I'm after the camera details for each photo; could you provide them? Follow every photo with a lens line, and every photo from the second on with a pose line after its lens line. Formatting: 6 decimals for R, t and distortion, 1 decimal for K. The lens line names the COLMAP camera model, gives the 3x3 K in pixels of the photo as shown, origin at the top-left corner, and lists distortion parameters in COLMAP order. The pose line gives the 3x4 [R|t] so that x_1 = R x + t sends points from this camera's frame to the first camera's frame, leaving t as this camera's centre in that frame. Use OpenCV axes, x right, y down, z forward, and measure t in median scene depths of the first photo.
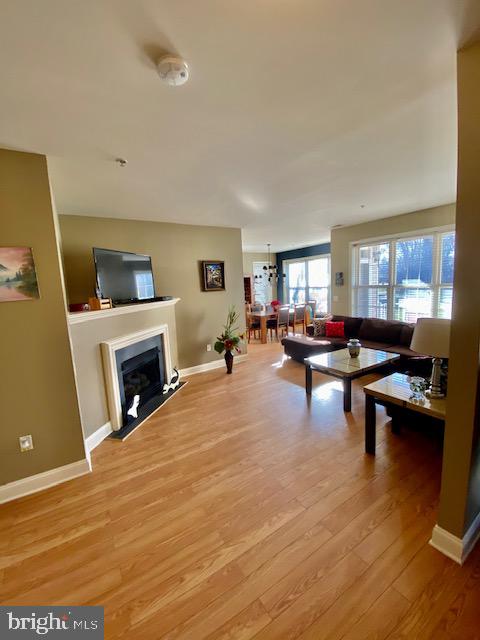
lens RADIAL K [[259.6, 0, 240.0], [0, 259.6, 320.0], [0, 0, 1]] dist [-0.003209, -0.000585]
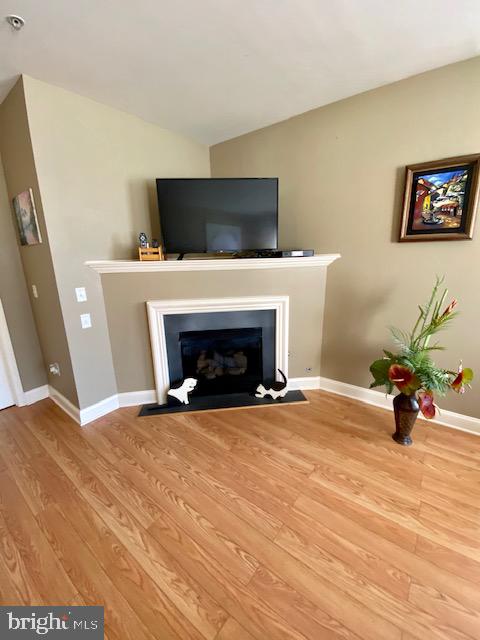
lens RADIAL K [[259.6, 0, 240.0], [0, 259.6, 320.0], [0, 0, 1]] dist [-0.003209, -0.000585]
pose [[0.336876, 0.286931, -0.896763, 0.240208], [-0.119790, 0.957756, 0.261447, -0.078892], [0.933898, 0.019348, 0.357017, 0.709257]]
